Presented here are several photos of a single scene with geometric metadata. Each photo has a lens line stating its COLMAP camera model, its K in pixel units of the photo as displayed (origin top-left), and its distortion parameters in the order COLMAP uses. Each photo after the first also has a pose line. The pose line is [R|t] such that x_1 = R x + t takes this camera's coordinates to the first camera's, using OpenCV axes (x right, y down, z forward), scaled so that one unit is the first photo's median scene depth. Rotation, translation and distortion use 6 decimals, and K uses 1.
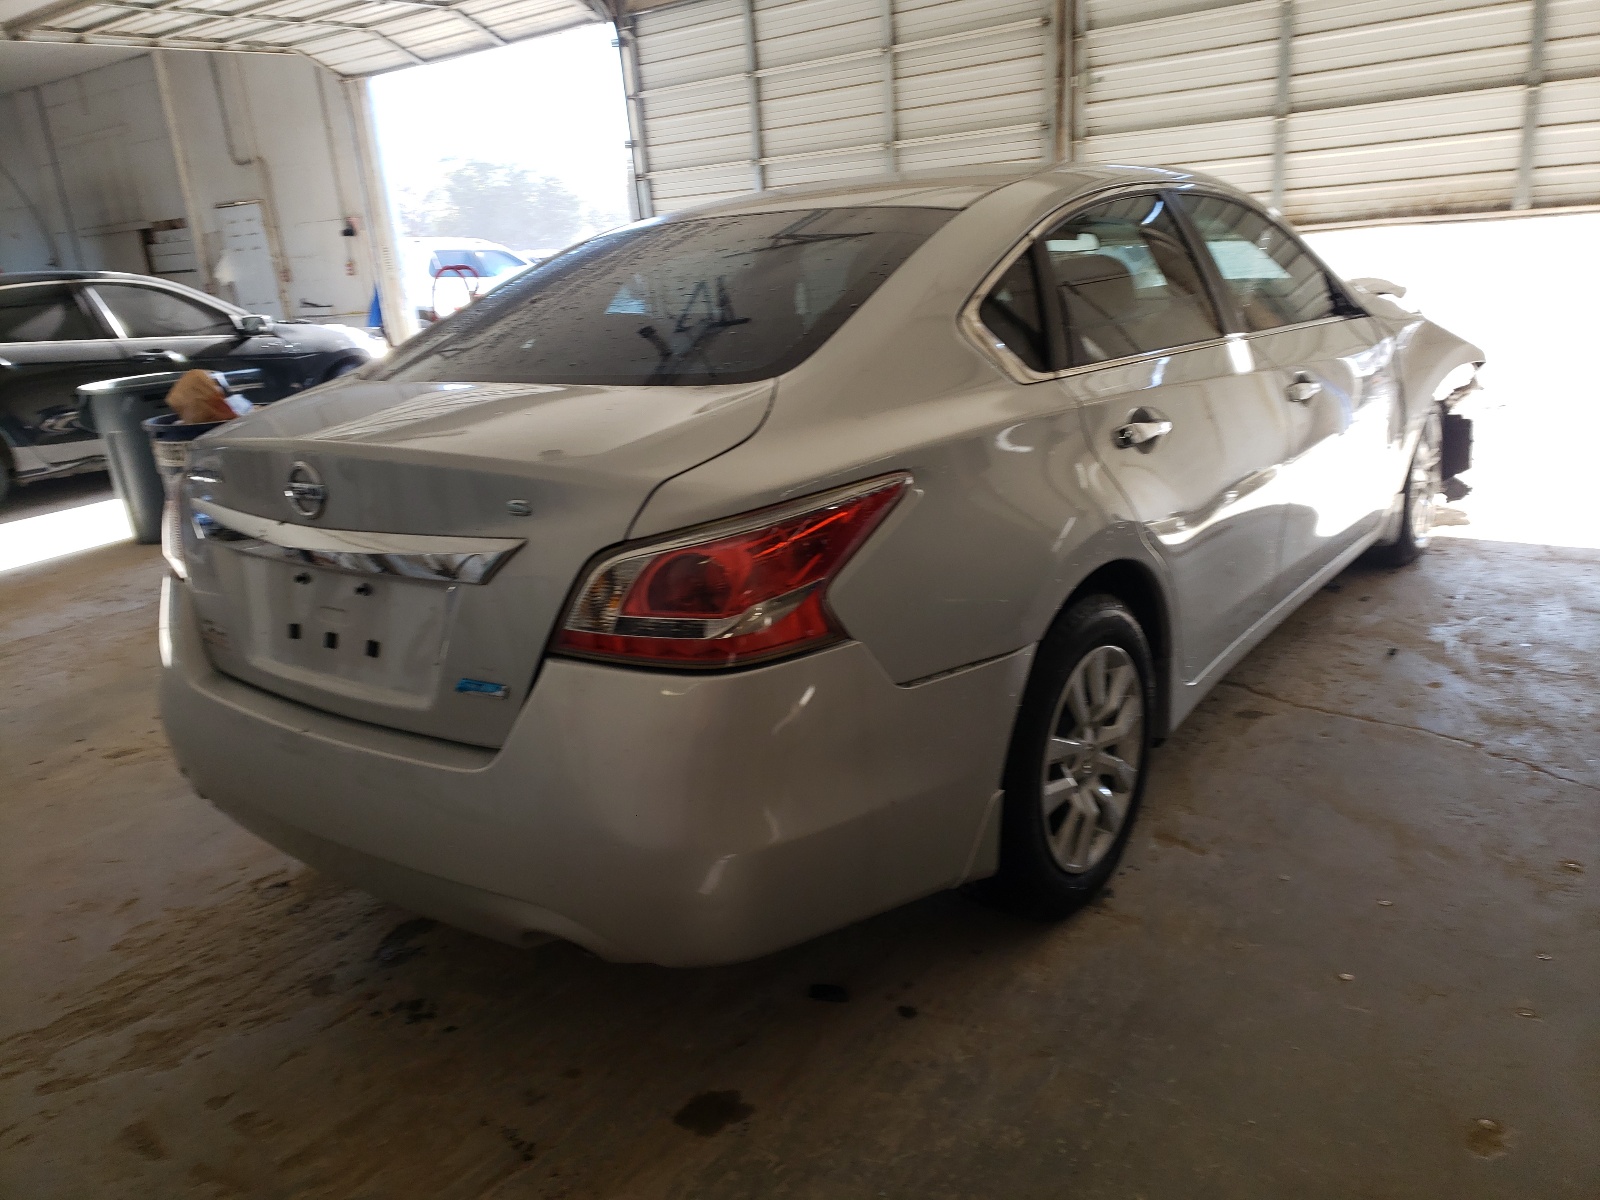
lens RADIAL K [[1216.8, 0, 800.0], [0, 1216.8, 600.0], [0, 0, 1]] dist [0.002684, 0.011350]
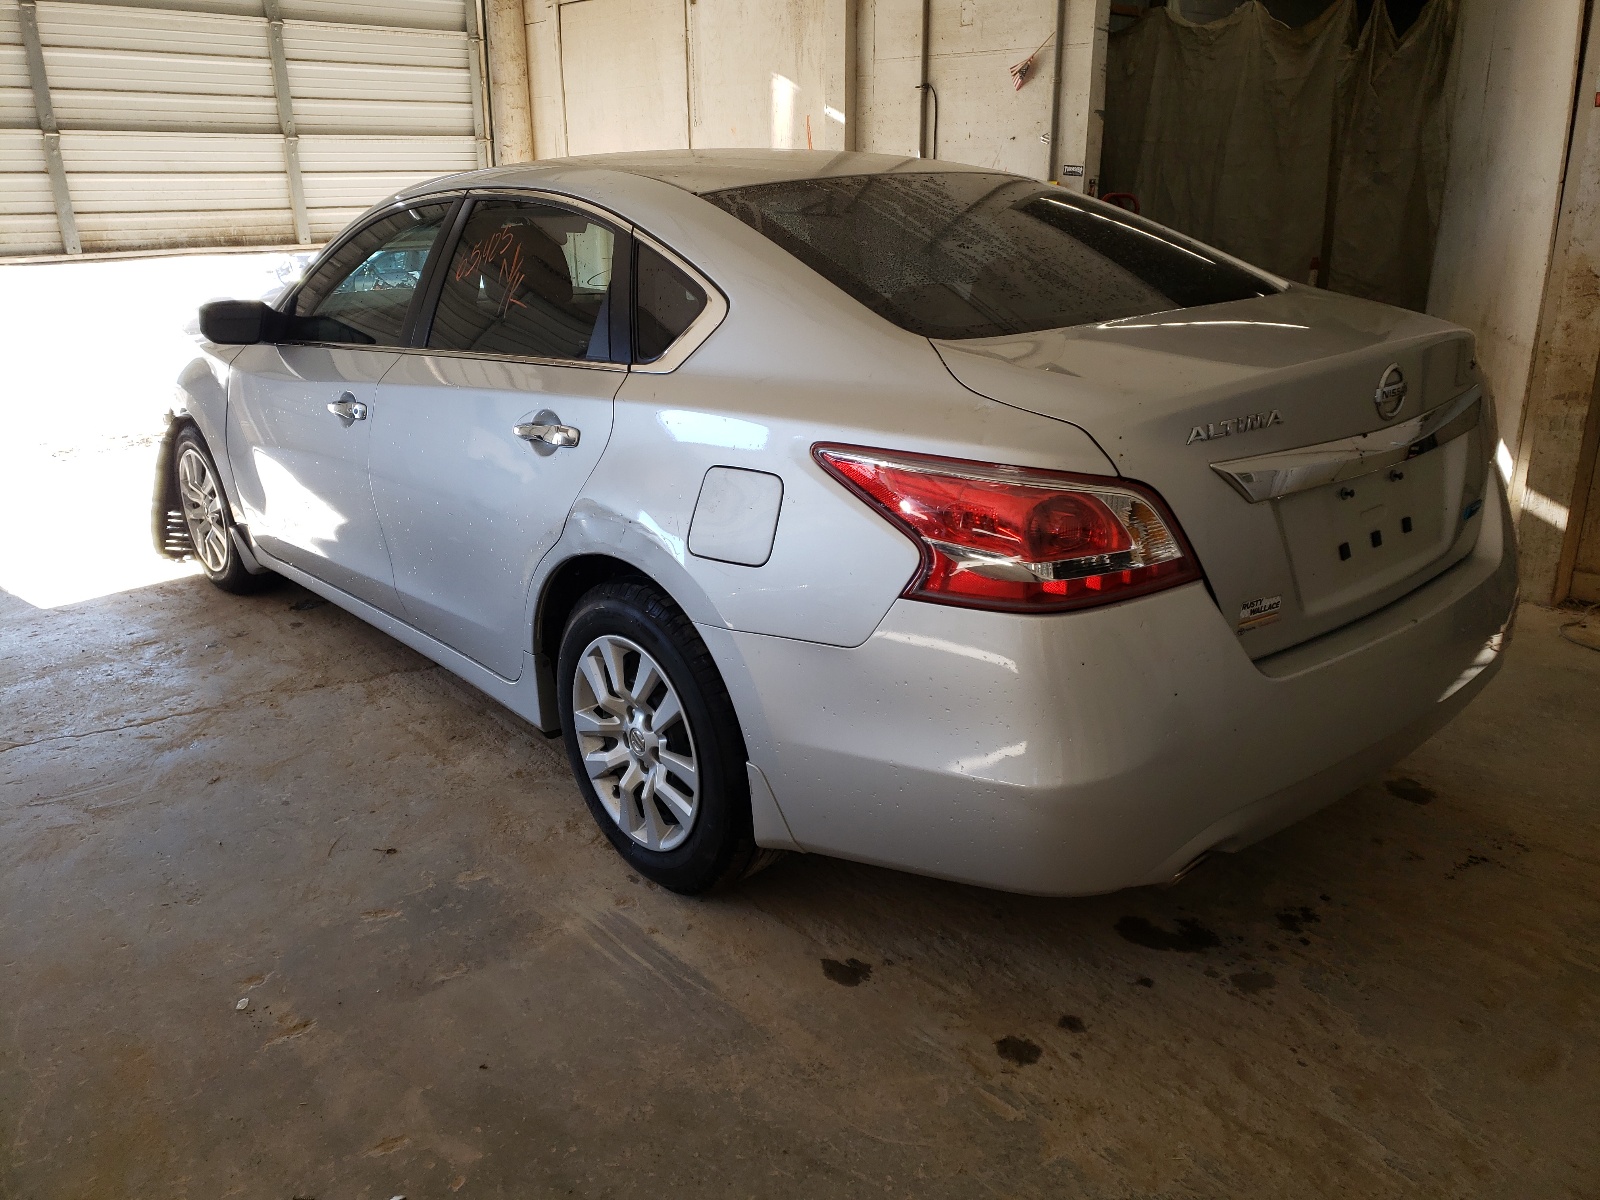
lens RADIAL K [[1207.3, 0, 797.4], [0, 1207.3, 567.0], [0, 0, 1]] dist [0.006456, 0.005438]
pose [[0.223222, -0.213741, 0.951045, -0.426364], [0.286657, 0.946915, 0.145531, -0.068534], [-0.931665, 0.240138, 0.272642, 0.338435]]
